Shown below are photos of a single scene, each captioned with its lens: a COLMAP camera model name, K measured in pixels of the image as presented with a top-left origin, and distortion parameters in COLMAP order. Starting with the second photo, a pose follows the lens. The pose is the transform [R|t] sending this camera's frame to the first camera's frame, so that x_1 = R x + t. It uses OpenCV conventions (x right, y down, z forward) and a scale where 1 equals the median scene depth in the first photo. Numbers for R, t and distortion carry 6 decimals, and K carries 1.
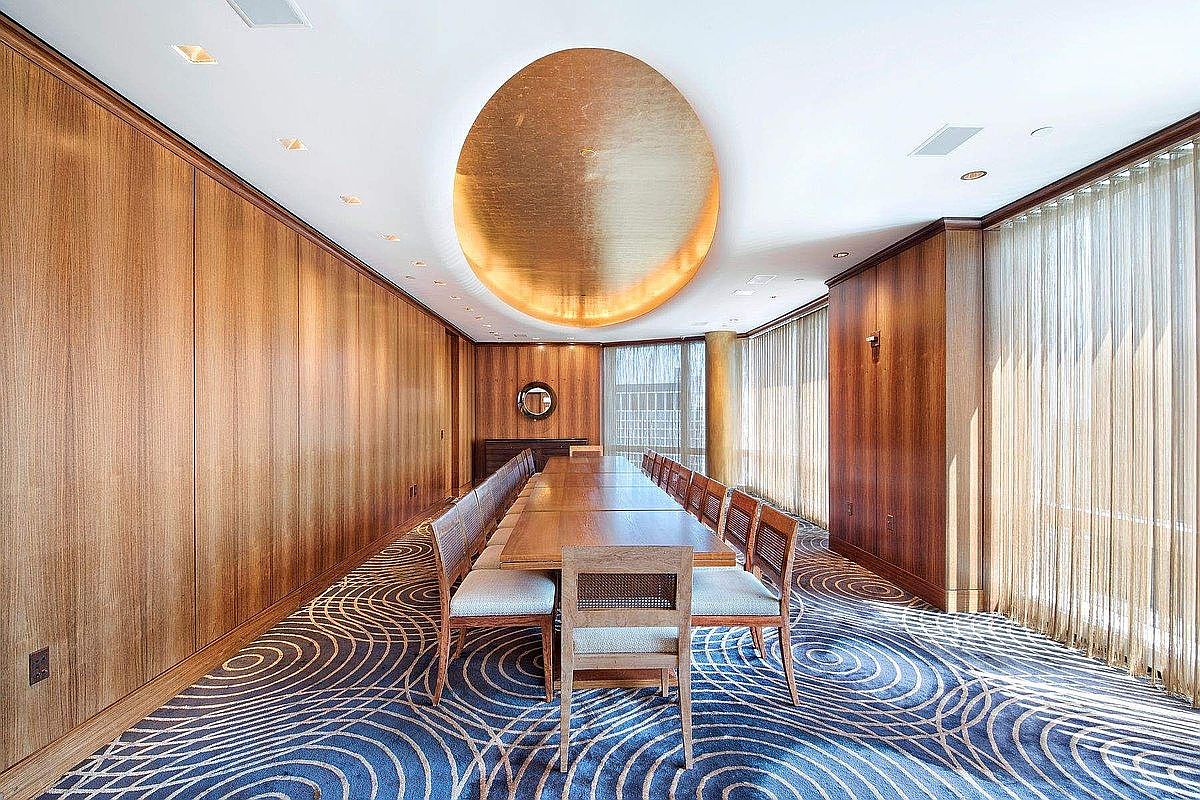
lens RADIAL K [[542.3, 0, 607.0], [0, 542.3, 395.9], [0, 0, 1]] dist [-0.001119, -0.000507]
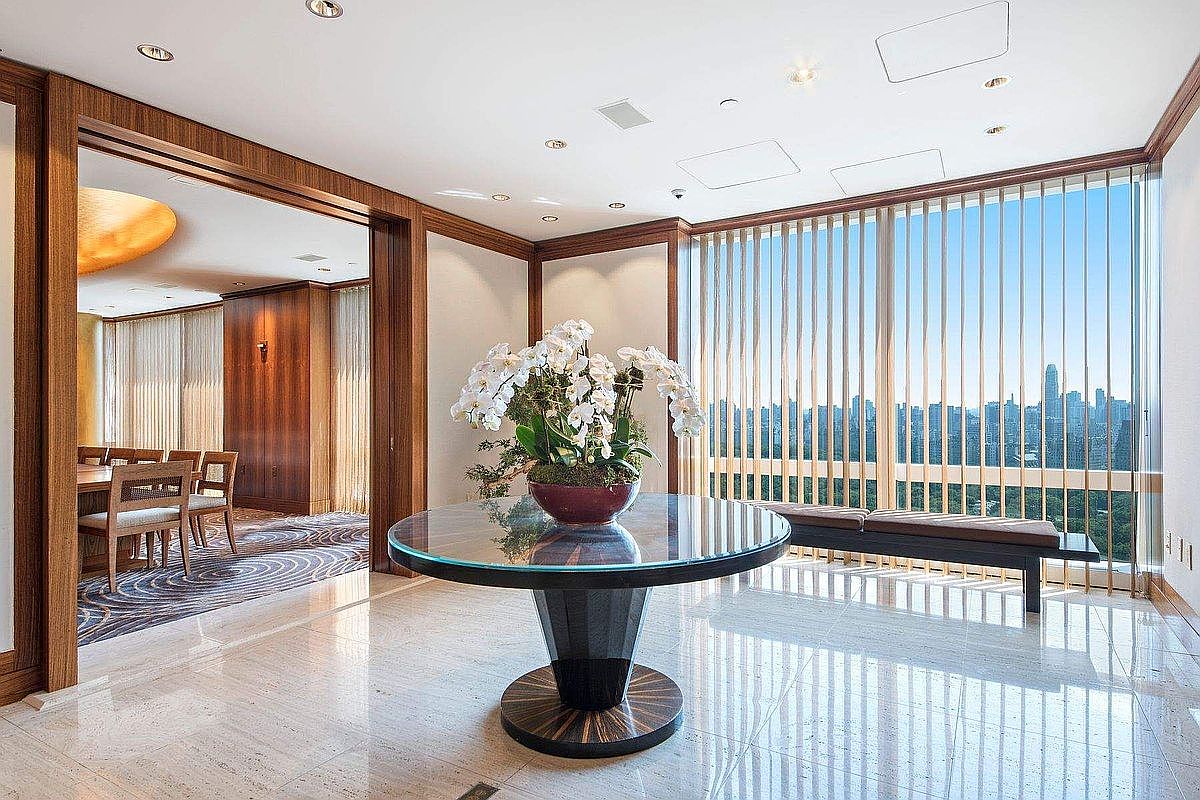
lens RADIAL K [[607.7, 0, 600.0], [0, 607.7, 400.0], [0, 0, 1]] dist [0.001998, 0.000189]
pose [[0.555235, -0.008239, 0.831653, -0.329297], [-0.005486, 0.999893, 0.013568, 0.008243], [-0.831675, -0.012096, 0.555130, -0.592808]]
